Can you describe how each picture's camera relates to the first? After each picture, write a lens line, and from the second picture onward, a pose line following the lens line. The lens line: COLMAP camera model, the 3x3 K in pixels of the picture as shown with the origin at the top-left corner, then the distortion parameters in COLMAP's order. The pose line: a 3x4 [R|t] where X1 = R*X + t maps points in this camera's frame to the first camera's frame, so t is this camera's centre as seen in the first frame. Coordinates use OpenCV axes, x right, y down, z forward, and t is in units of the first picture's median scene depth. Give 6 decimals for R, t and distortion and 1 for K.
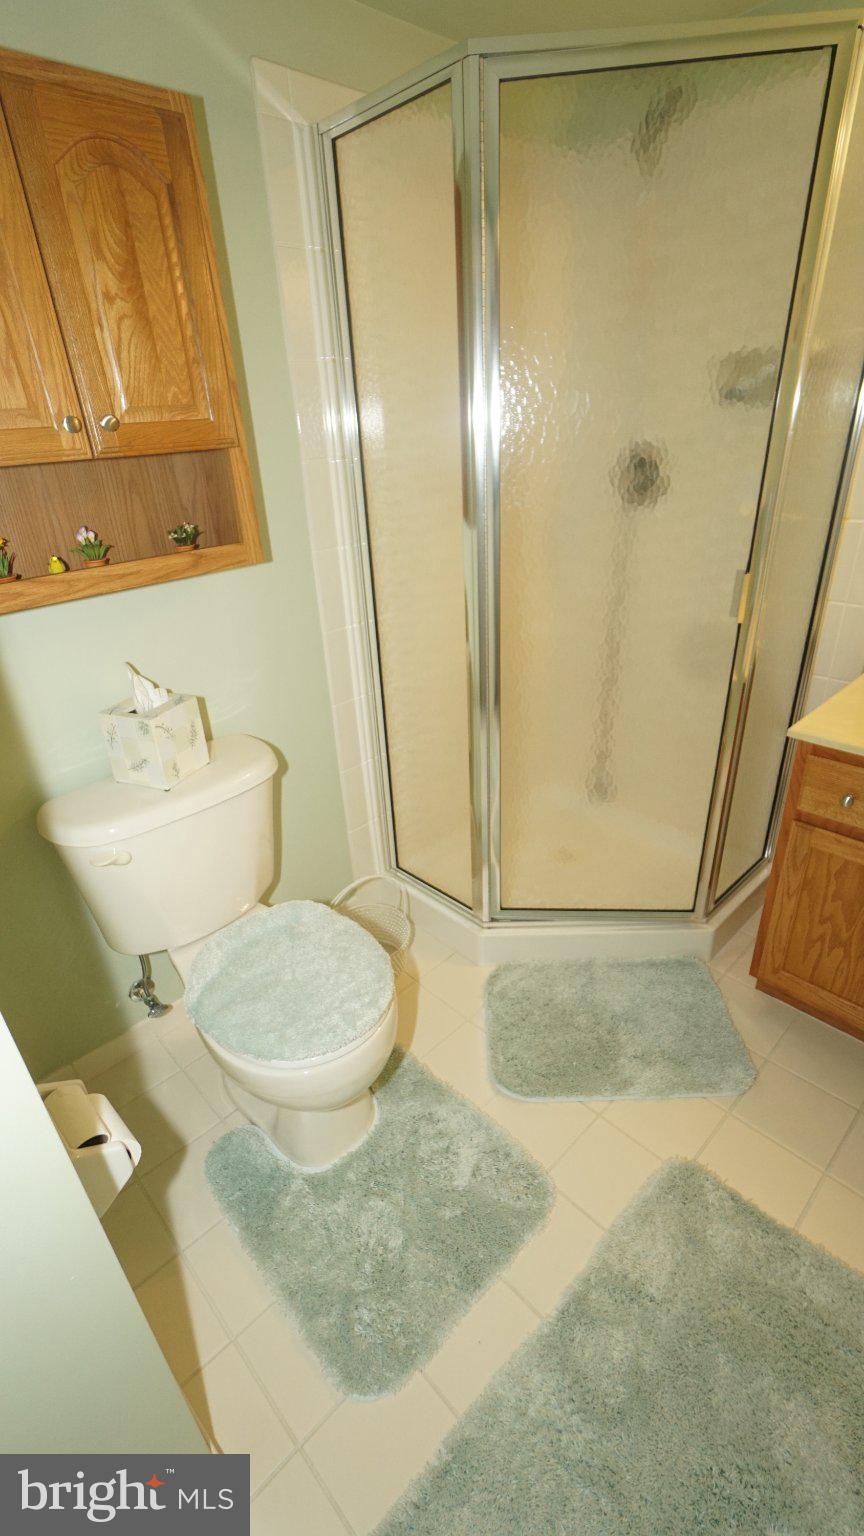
lens RADIAL K [[689.7, 0, 432.8], [0, 689.7, 780.0], [0, 0, 1]] dist [-0.003402, 0.001596]
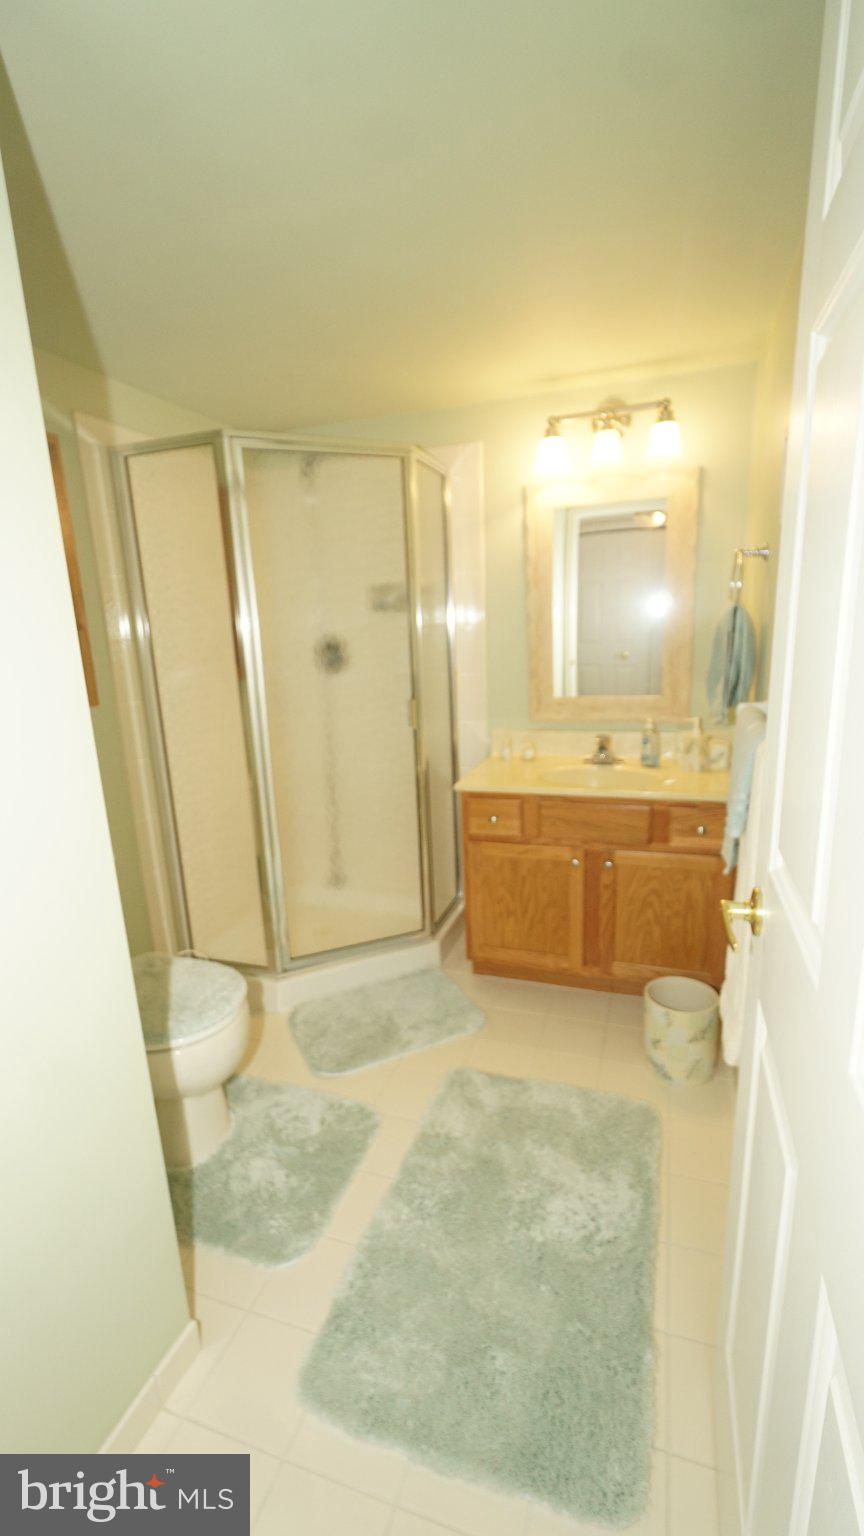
lens RADIAL K [[656.7, 0, 432.0], [0, 656.7, 768.0], [0, 0, 1]] dist [-0.008189, 0.003590]
pose [[0.888987, -0.091807, 0.448635, -0.231657], [0.210078, 0.952285, -0.221404, 0.216400], [-0.406902, 0.291074, 0.865856, -0.354167]]
